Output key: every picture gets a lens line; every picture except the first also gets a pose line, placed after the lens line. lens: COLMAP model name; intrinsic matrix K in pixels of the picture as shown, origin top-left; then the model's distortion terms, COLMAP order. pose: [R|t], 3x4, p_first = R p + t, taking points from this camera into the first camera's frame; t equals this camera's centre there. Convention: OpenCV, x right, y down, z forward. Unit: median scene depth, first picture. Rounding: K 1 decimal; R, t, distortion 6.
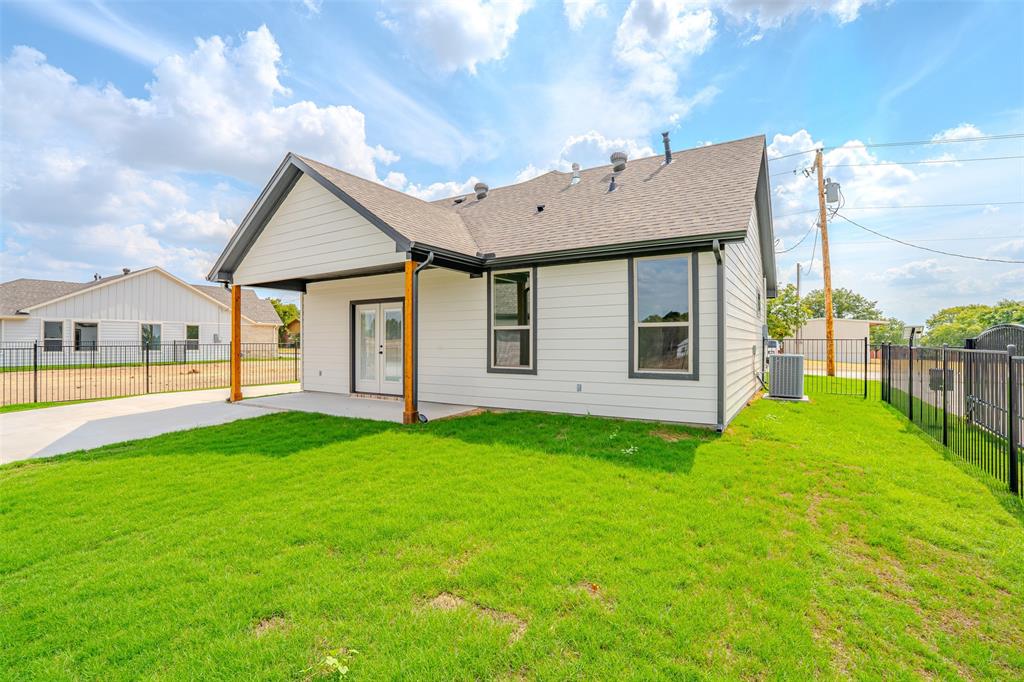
lens RADIAL K [[475.5, 0, 512.1], [0, 475.5, 341.8], [0, 0, 1]] dist [-0.067106, 0.023422]
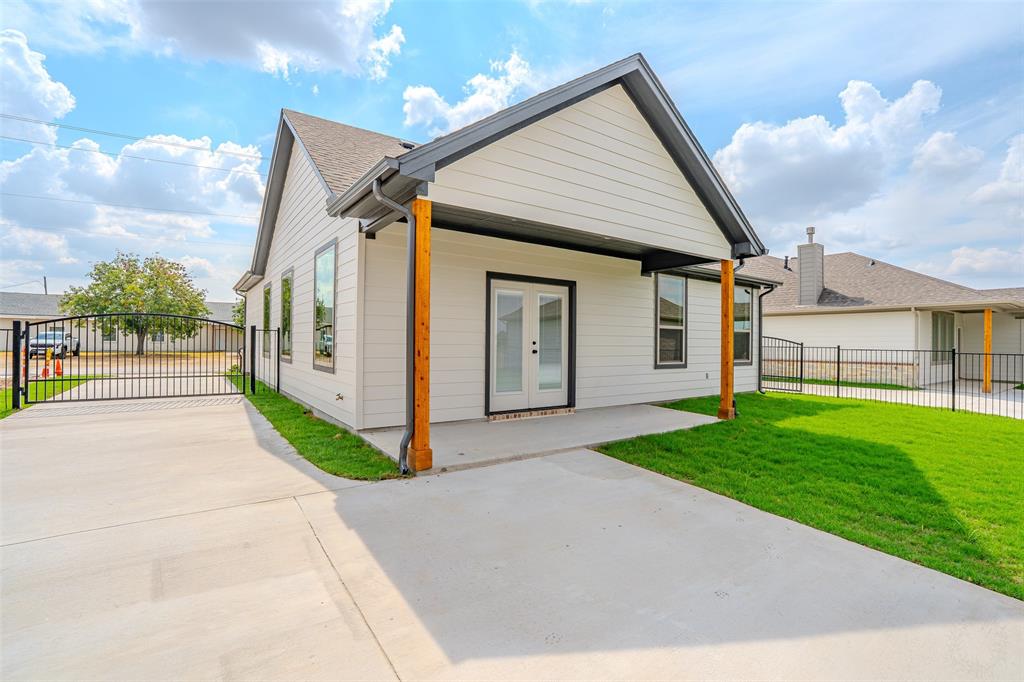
lens RADIAL K [[475.5, 0, 514.2], [0, 475.5, 341.6], [0, 0, 1]] dist [-0.067106, 0.023422]
pose [[0.389389, 0.009468, 0.921025, -1.098875], [-0.014059, 0.999892, -0.004335, 0.012954], [-0.920966, -0.011260, 0.389480, 0.857471]]
